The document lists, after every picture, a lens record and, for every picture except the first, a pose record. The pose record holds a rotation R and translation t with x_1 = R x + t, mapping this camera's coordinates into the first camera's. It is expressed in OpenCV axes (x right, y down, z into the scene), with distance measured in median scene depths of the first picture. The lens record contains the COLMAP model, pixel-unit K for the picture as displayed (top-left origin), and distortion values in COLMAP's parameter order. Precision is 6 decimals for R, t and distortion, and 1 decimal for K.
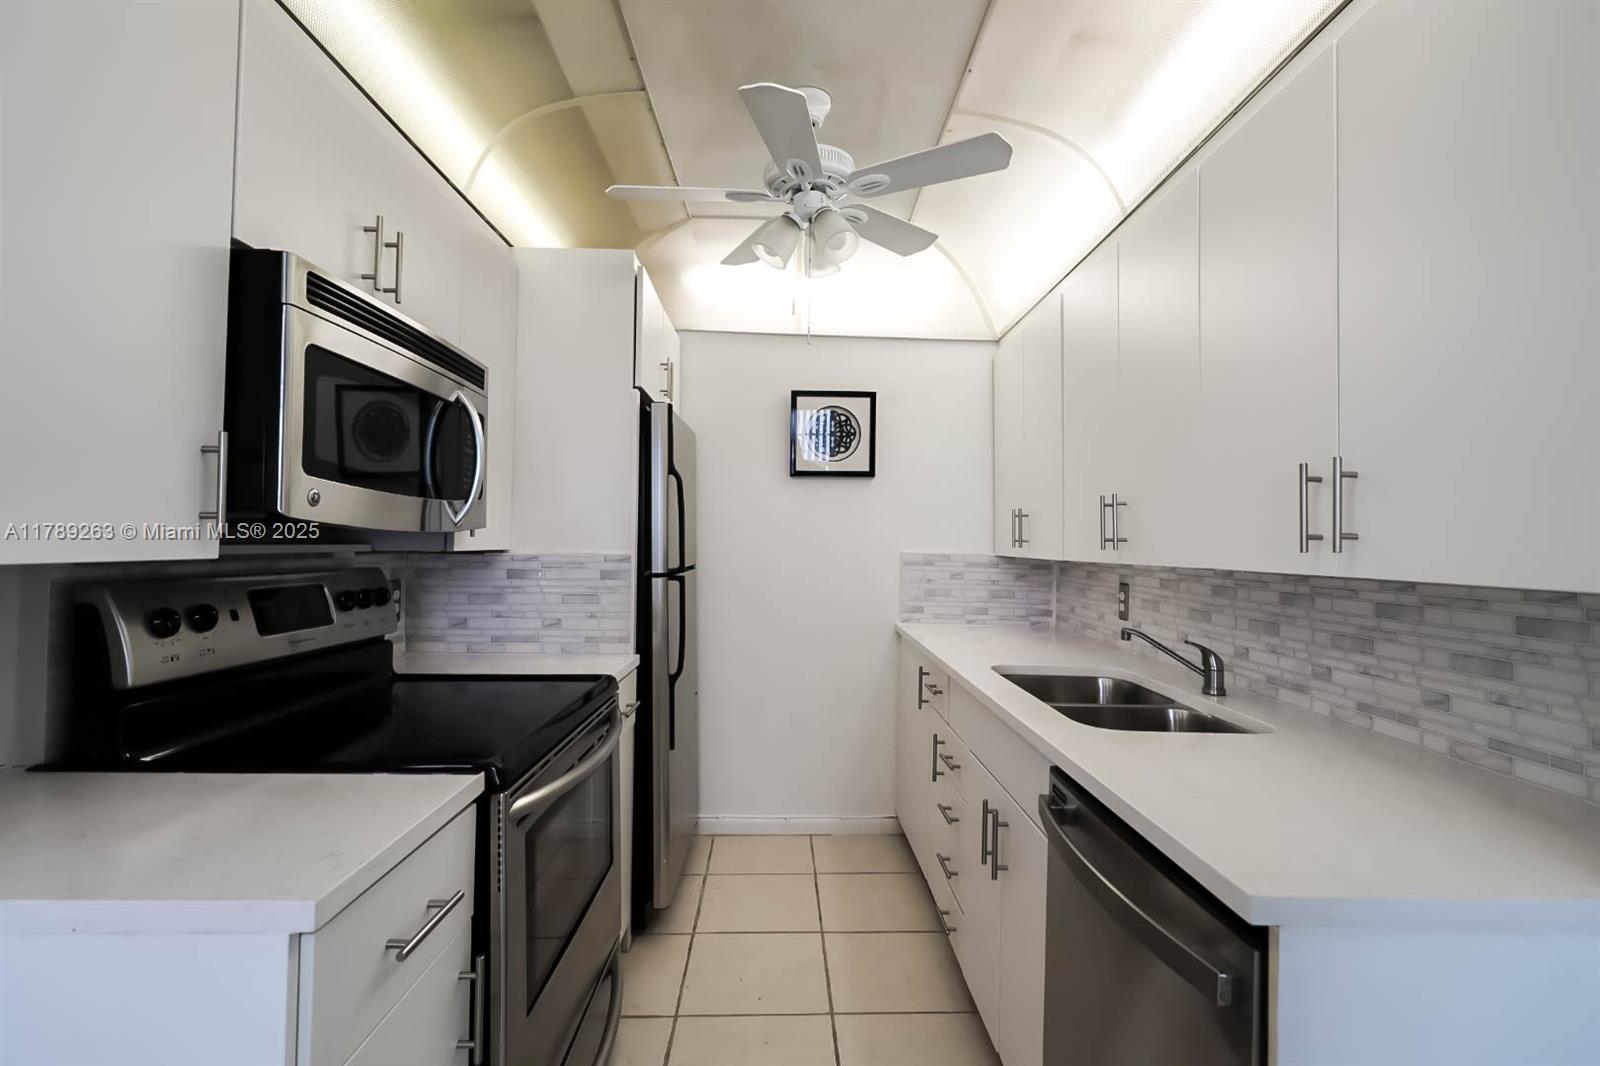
lens RADIAL K [[737.0, 0, 805.1], [0, 737.0, 526.4], [0, 0, 1]] dist [0.005697, -0.002815]
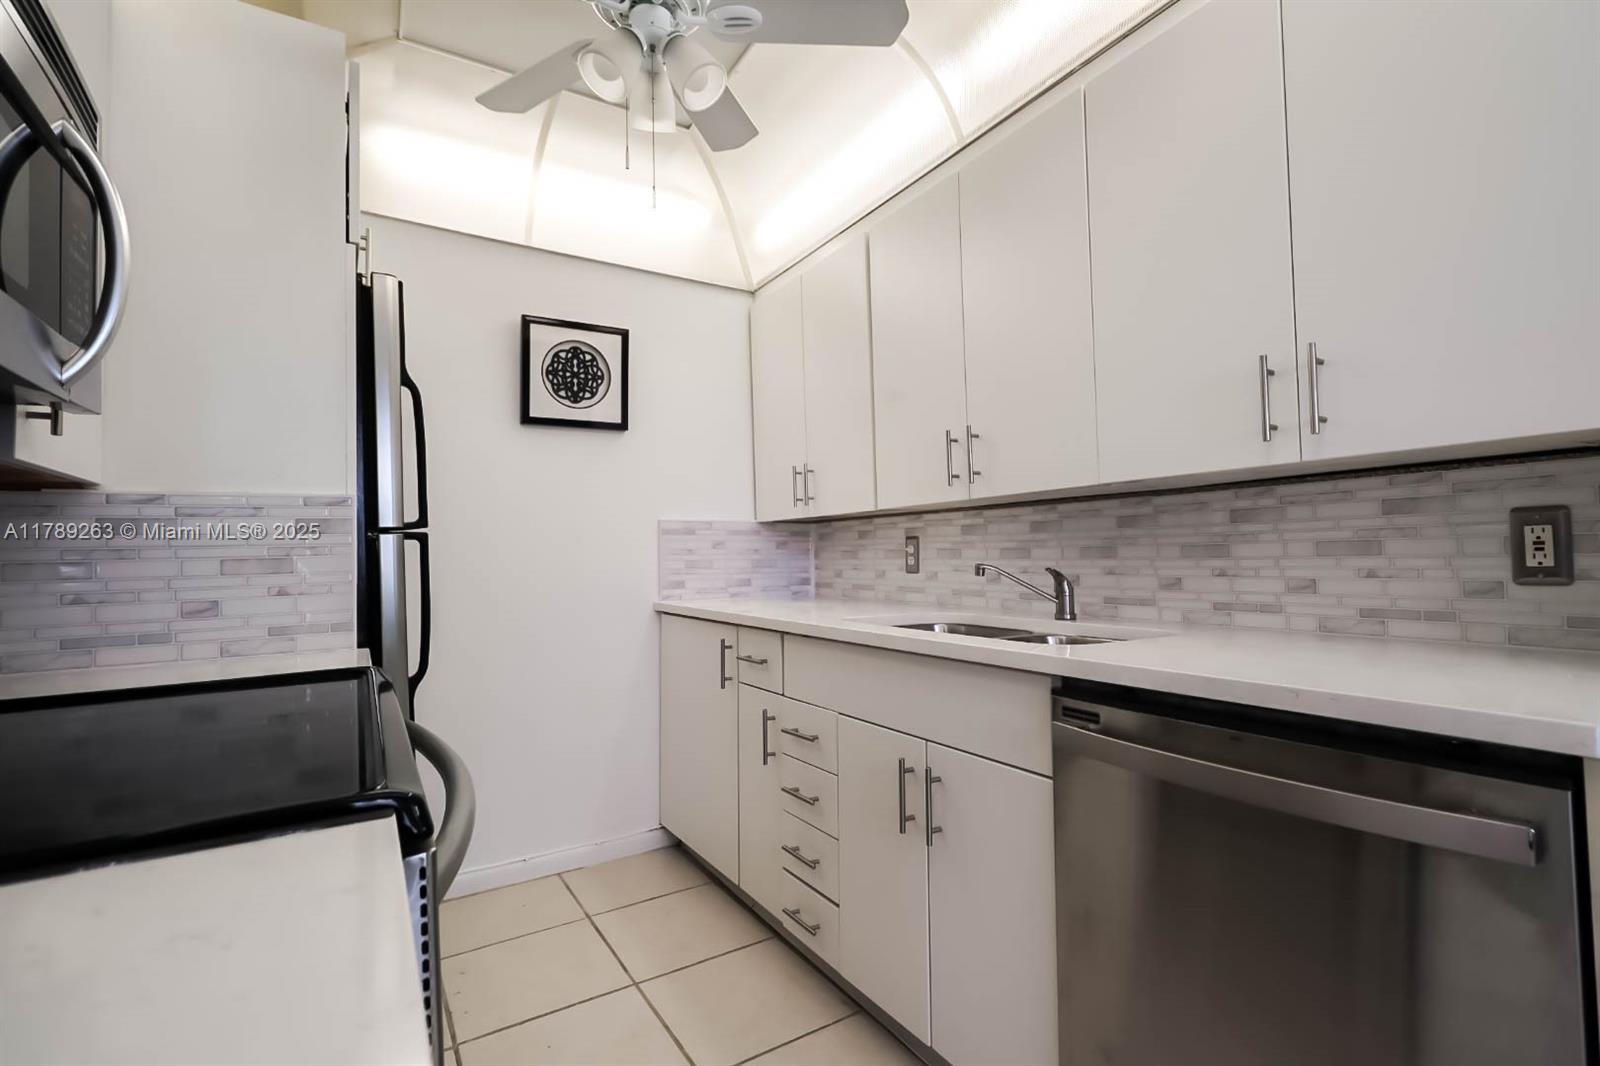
lens RADIAL K [[737.0, 0, 809.3], [0, 737.0, 529.4], [0, 0, 1]] dist [0.005697, -0.002815]
pose [[0.864196, -0.014181, 0.502955, -0.206923], [0.021748, 0.999721, -0.009180, 0.080095], [-0.502685, 0.018871, 0.864264, 0.223927]]
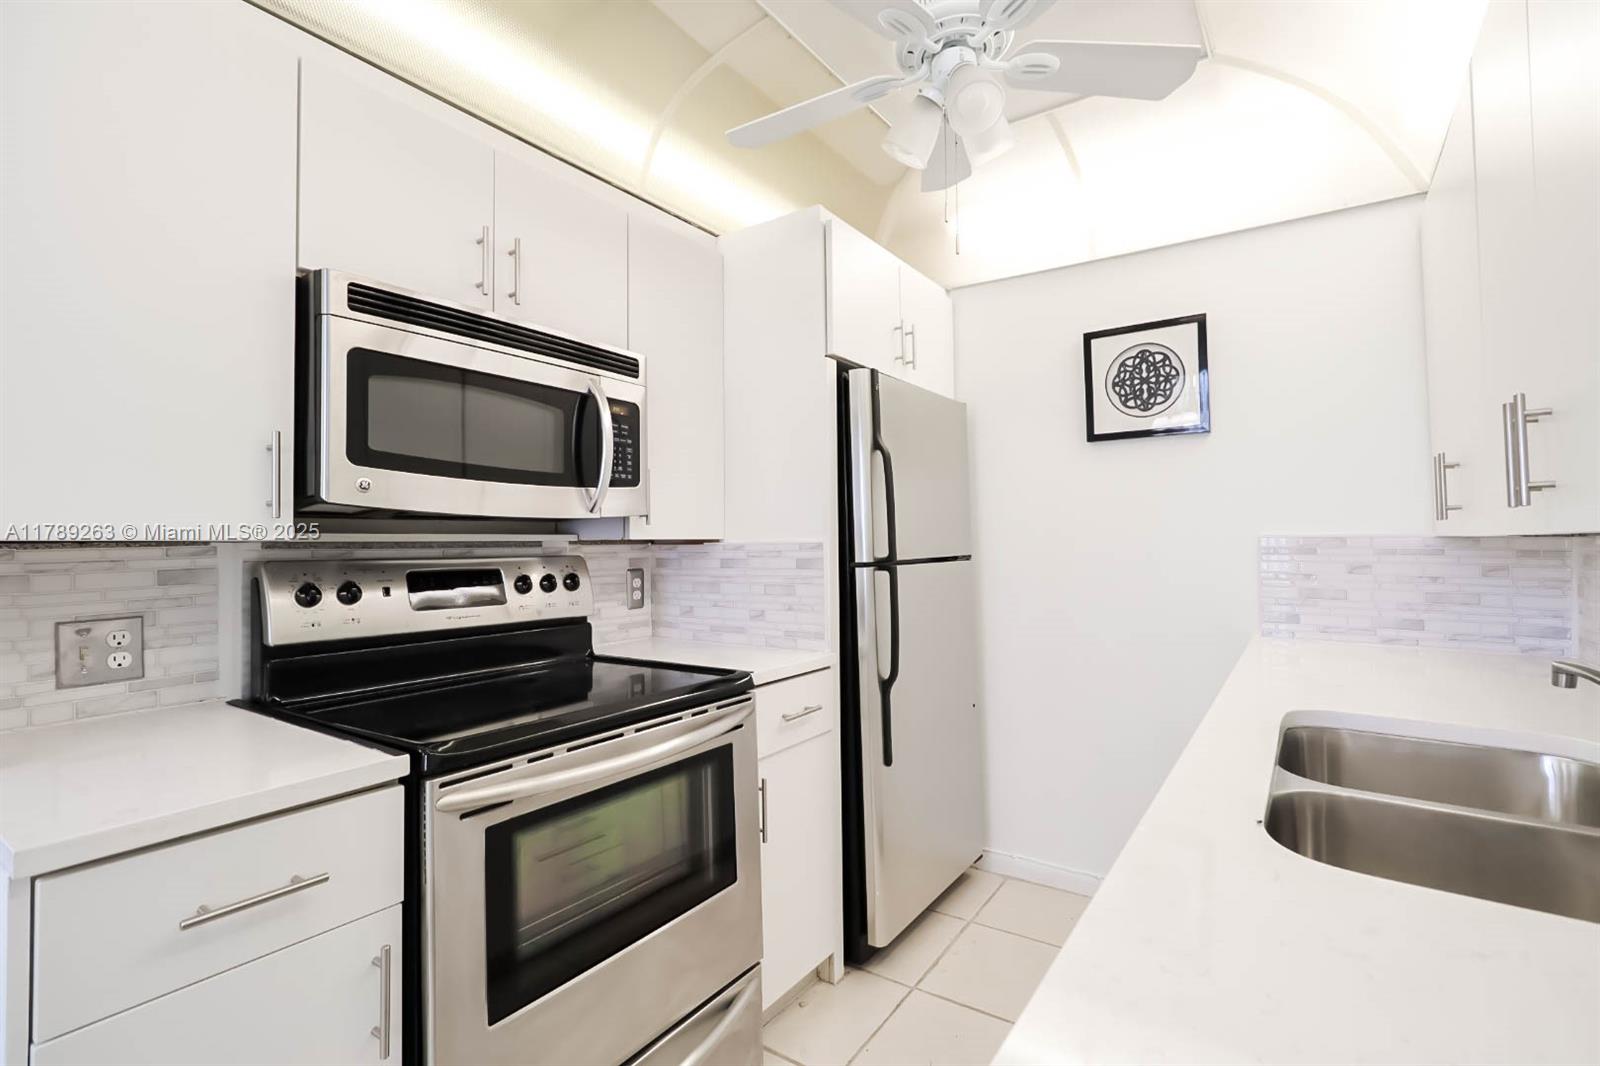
lens RADIAL K [[737.0, 0, 798.7], [0, 737.0, 529.9], [0, 0, 1]] dist [0.005697, -0.002815]
pose [[0.808582, -0.031819, -0.587522, 0.257869], [0.032875, 0.999420, -0.008883, 0.029973], [0.587464, -0.012132, 0.809159, 0.243541]]
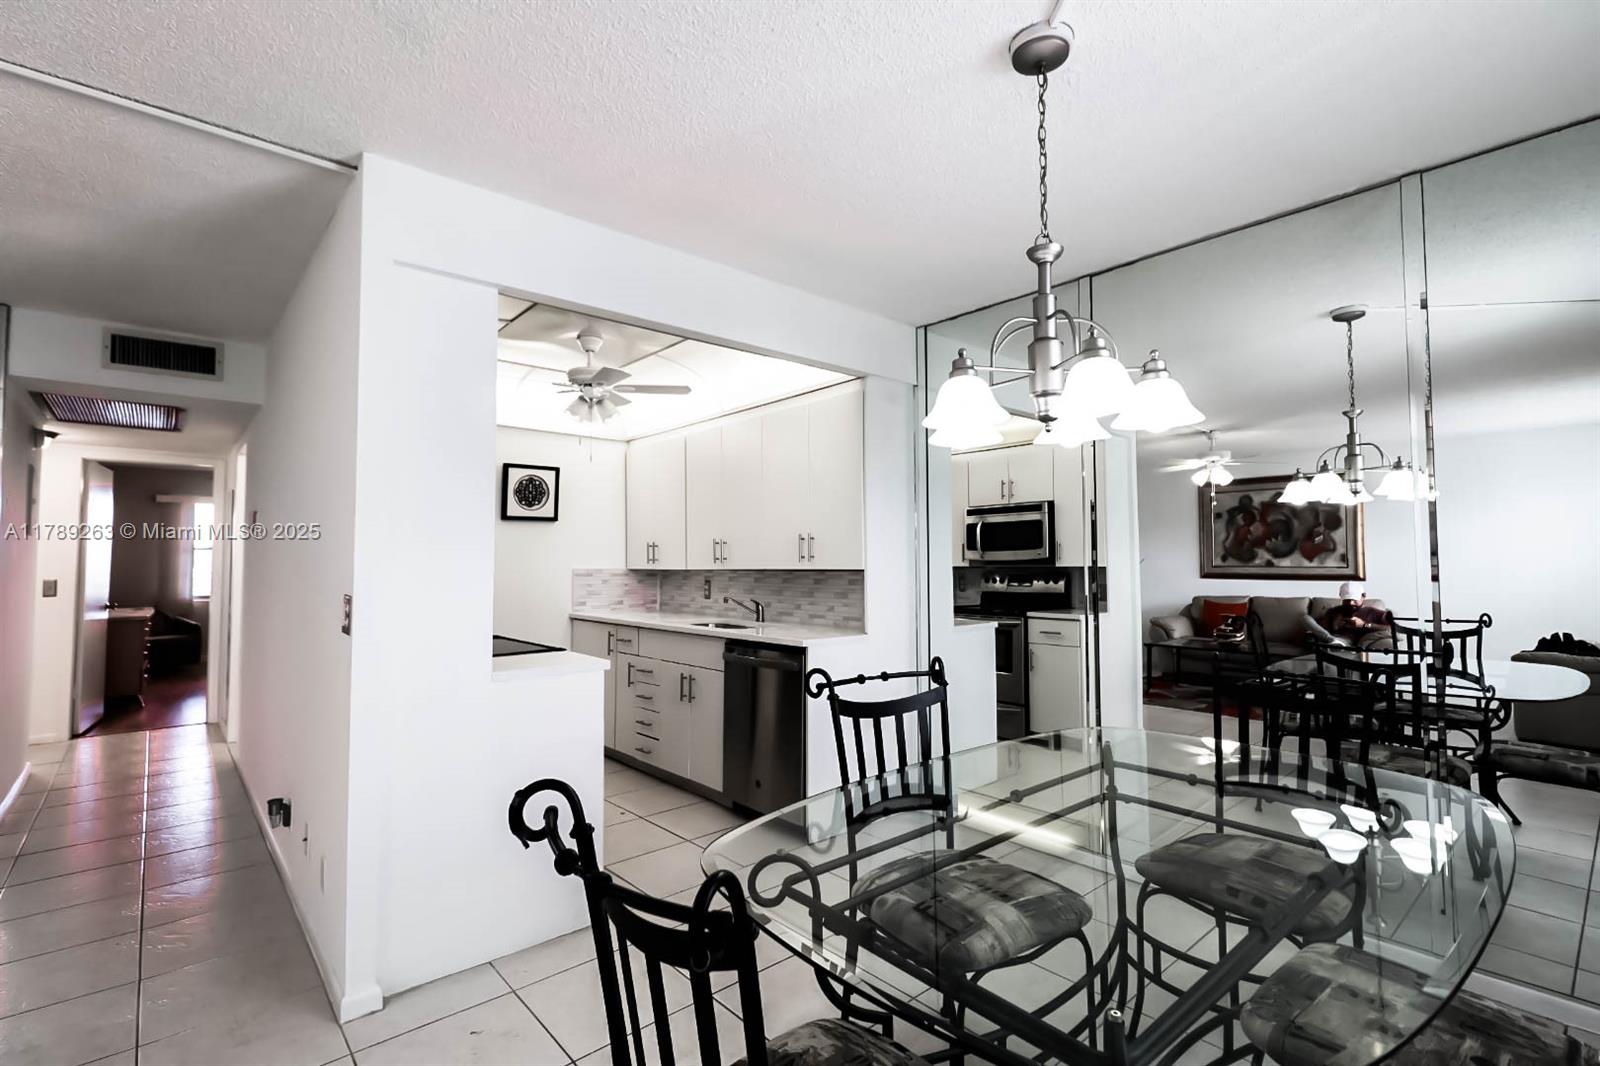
lens RADIAL K [[737.0, 0, 800.9], [0, 737.0, 528.0], [0, 0, 1]] dist [0.005697, -0.002815]
pose [[0.771206, 0.012172, 0.636470, -0.689613], [0.002931, 0.999739, -0.022670, -0.019710], [-0.636579, 0.019349, 0.770968, -0.745355]]
